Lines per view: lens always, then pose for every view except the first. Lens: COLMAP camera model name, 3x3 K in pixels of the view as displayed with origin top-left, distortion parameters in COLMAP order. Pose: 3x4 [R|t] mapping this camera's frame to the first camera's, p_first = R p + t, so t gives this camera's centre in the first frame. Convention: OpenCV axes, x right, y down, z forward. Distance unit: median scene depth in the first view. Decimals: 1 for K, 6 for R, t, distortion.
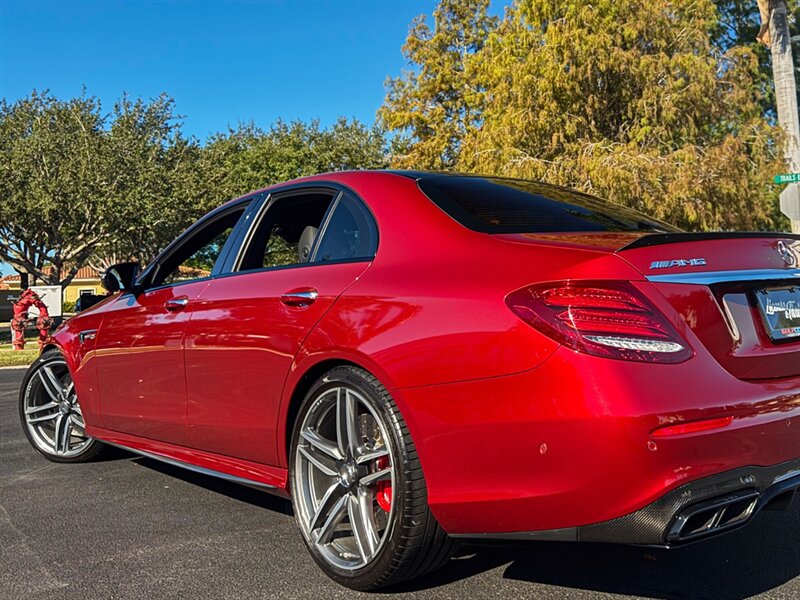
lens RADIAL K [[792.5, 0, 440.7], [0, 792.5, 207.9], [0, 0, 1]] dist [0.126202, -0.258943]
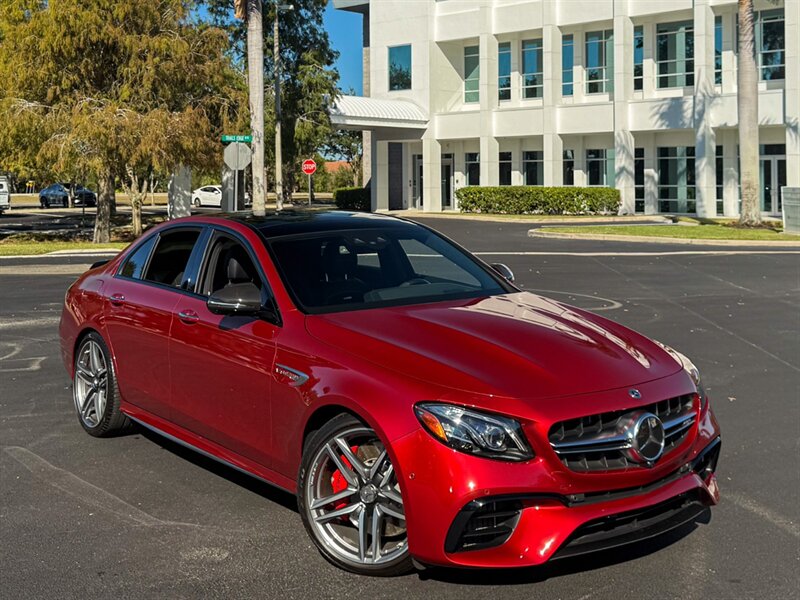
lens RADIAL K [[1050.9, 0, 428.9], [0, 1050.9, 149.4], [0, 0, 1]] dist [0.203884, -0.513605]
pose [[0.912264, 0.046447, 0.406961, 0.007685], [-0.073118, 0.996058, 0.050222, -0.120685], [-0.403024, -0.075572, 0.912064, -0.712089]]
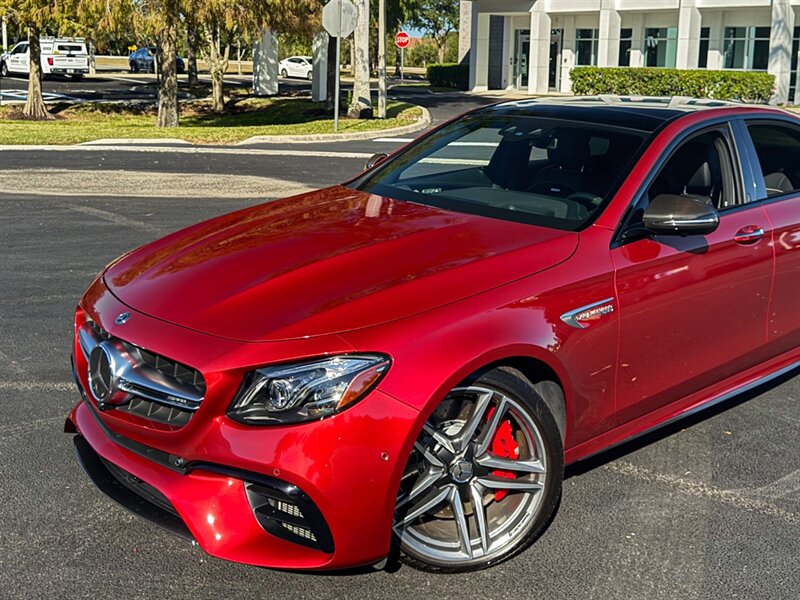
lens RADIAL K [[902.2, 0, 425.0], [0, 902.2, 167.9], [0, 0, 1]] dist [0.189489, -0.429160]
pose [[0.933757, 0.020316, 0.357330, 0.124772], [-0.099505, 0.973763, 0.204657, -0.062551], [-0.343797, -0.226656, 0.911280, -0.129275]]
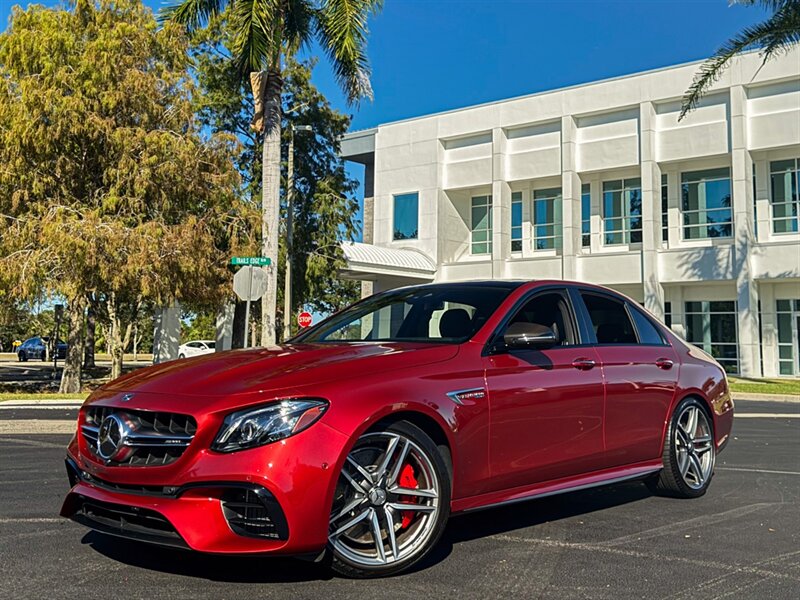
lens RADIAL K [[905.1, 0, 436.0], [0, 905.1, 223.6], [0, 0, 1]] dist [0.182482, -0.388912]
pose [[0.885523, 0.112566, 0.450752, 0.091340], [-0.093755, 0.993541, -0.063929, -0.029645], [-0.455036, 0.014350, 0.890357, -0.208742]]
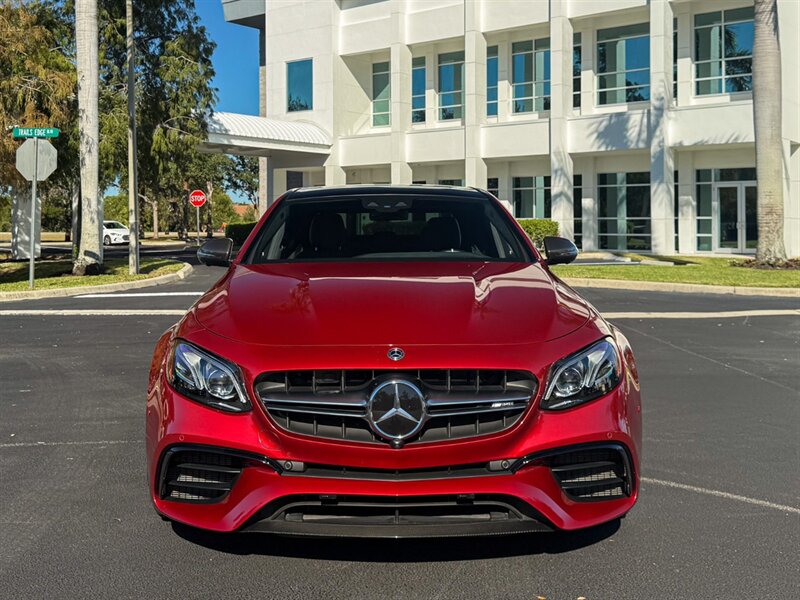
lens RADIAL K [[894.1, 0, 379.8], [0, 894.1, 199.9], [0, 0, 1]] dist [0.197212, -0.441628]
pose [[0.890153, 0.049671, 0.452945, 0.296257], [-0.079883, 0.995657, 0.047805, -0.038473], [-0.448604, -0.078736, 0.890256, -0.085510]]
